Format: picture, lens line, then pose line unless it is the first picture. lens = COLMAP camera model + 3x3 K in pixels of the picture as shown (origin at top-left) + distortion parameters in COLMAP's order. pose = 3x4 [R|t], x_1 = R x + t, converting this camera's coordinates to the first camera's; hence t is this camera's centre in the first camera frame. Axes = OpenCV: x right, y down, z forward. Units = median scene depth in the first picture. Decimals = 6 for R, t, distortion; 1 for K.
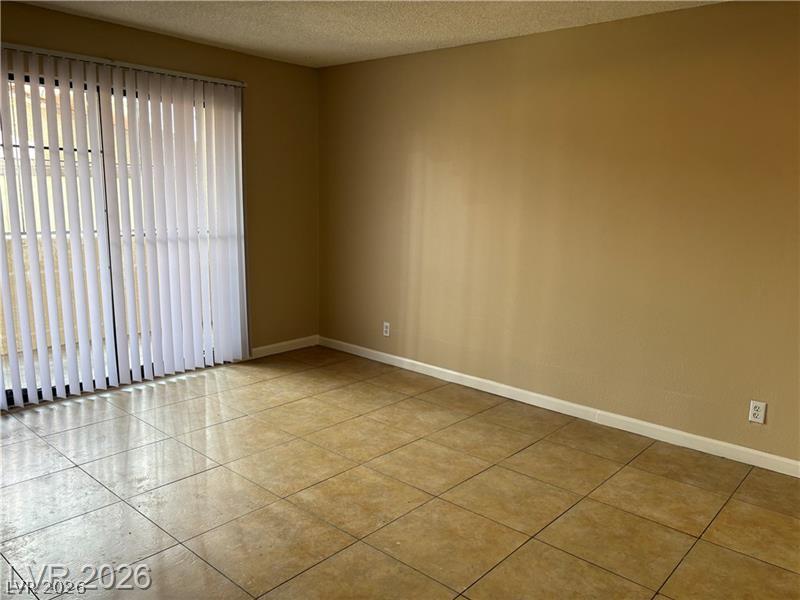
lens RADIAL K [[606.7, 0, 399.1], [0, 606.7, 301.2], [0, 0, 1]] dist [0.041677, -0.049430]
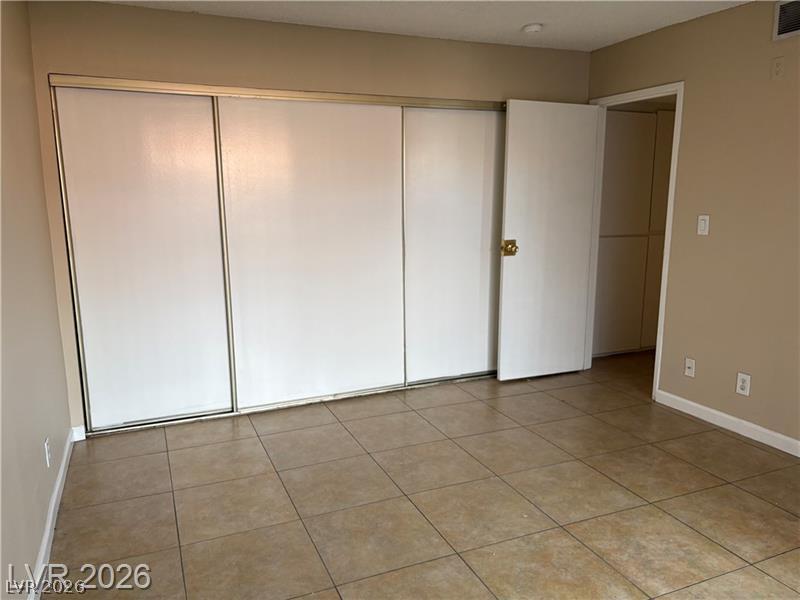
lens RADIAL K [[606.7, 0, 401.0], [0, 606.7, 304.3], [0, 0, 1]] dist [0.041677, -0.049430]
pose [[-0.905052, -0.099074, 0.413601, -0.203092], [0.053697, 0.938088, 0.342209, -0.328076], [-0.421898, 0.331926, -0.843698, 1.801801]]
